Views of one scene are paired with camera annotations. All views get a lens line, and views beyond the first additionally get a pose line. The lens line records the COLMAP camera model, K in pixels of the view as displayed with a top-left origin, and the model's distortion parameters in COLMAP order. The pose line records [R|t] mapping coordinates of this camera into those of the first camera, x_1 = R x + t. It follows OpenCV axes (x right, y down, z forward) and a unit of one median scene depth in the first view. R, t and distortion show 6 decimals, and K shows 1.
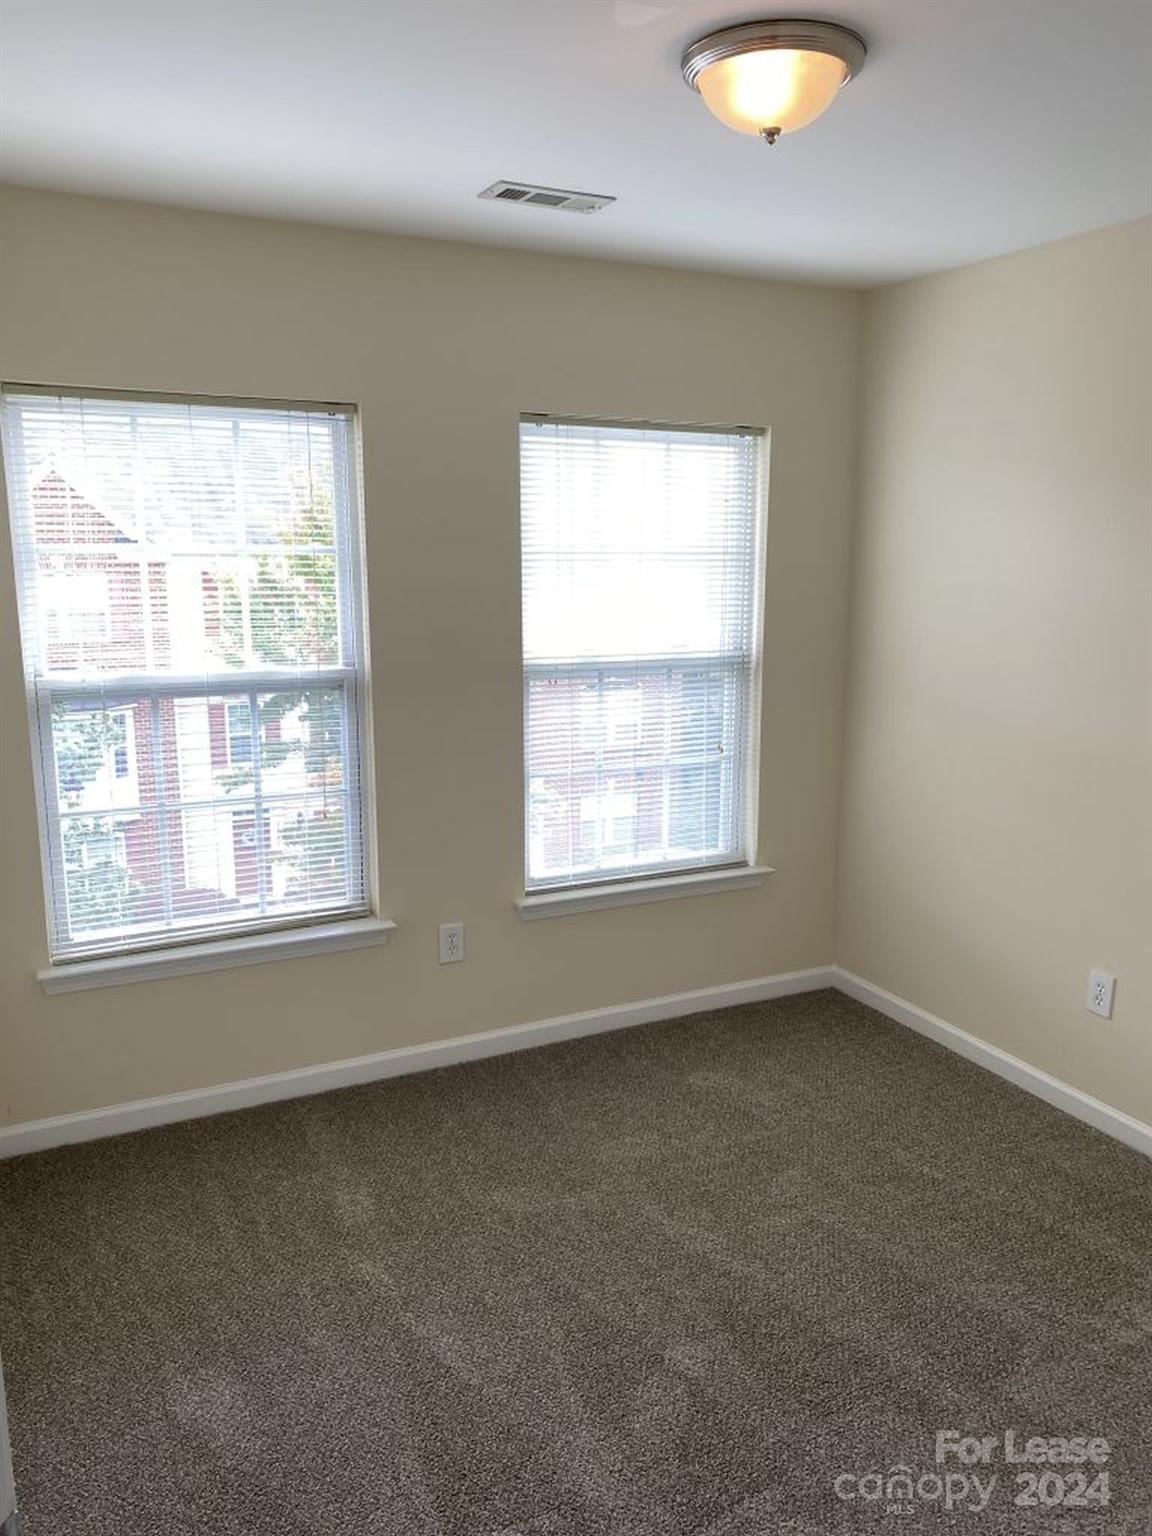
lens RADIAL K [[1179.4, 0, 581.1], [0, 1179.4, 756.7], [0, 0, 1]] dist [0.030237, -0.026254]
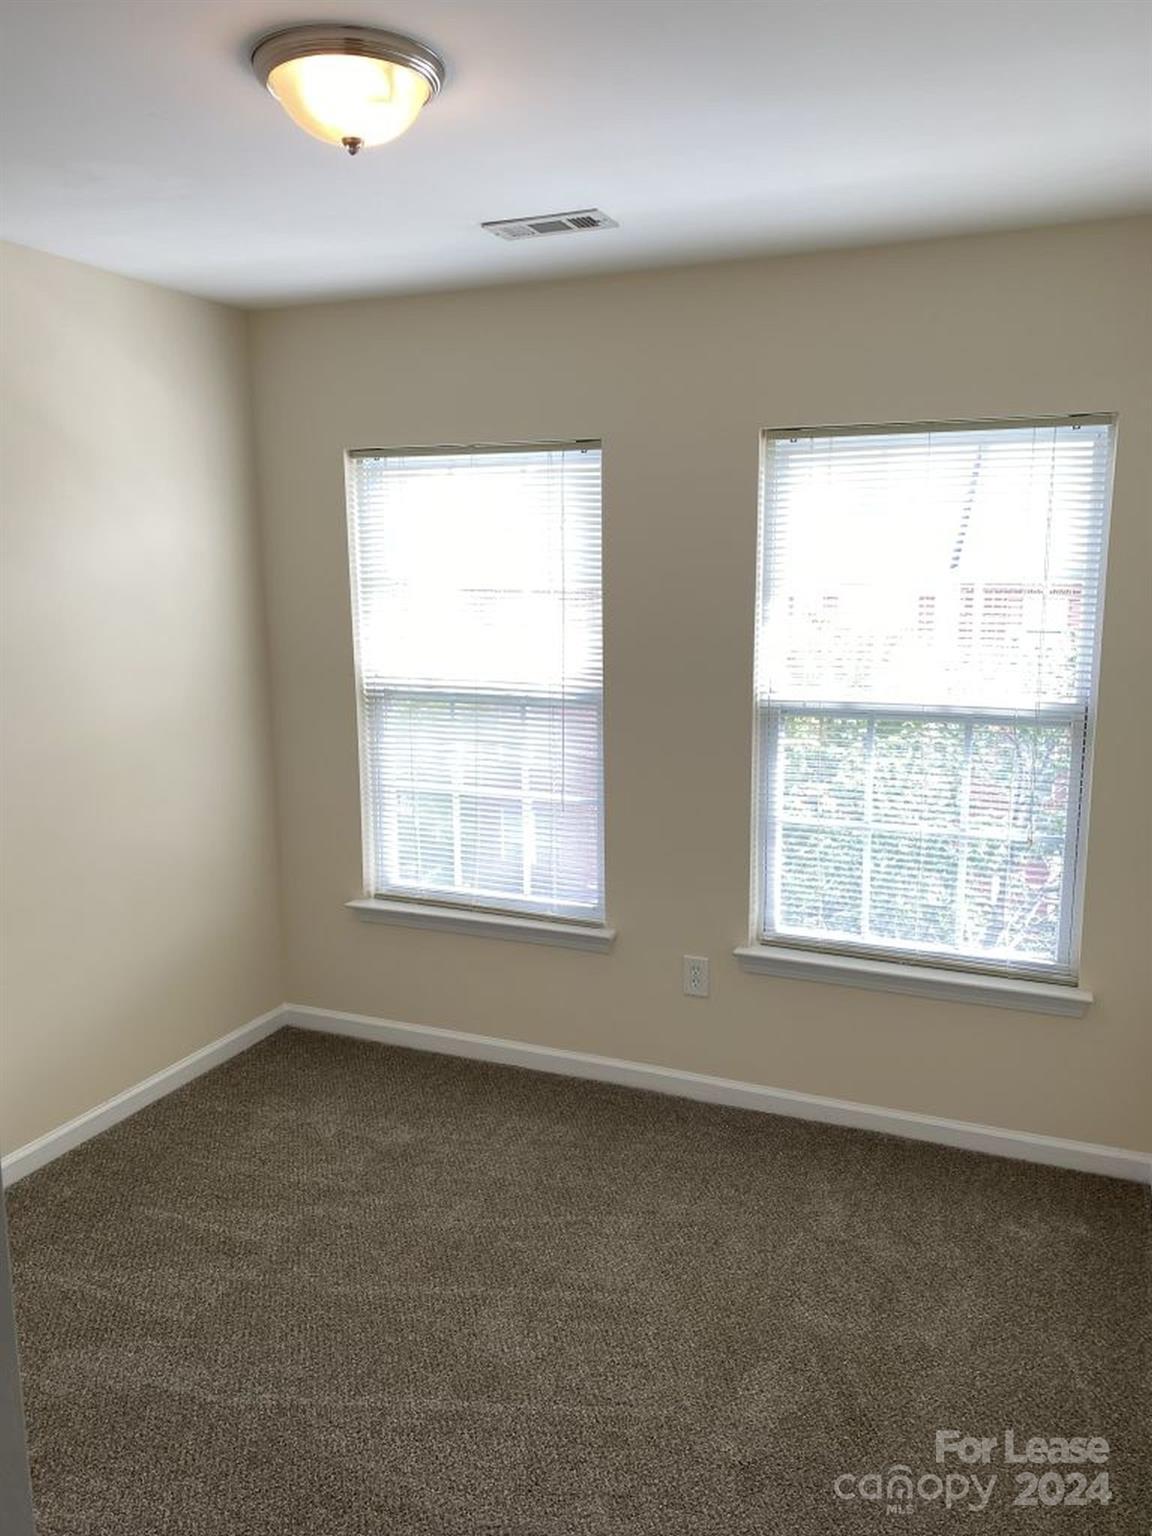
lens RADIAL K [[1169.1, 0, 576.1], [0, 1169.1, 775.7], [0, 0, 1]] dist [0.048715, -0.002184]
pose [[0.643207, 0.128678, -0.754802, 0.578201], [-0.132572, 0.989605, 0.055735, -0.051294], [0.754128, 0.064216, 0.653580, 0.292029]]
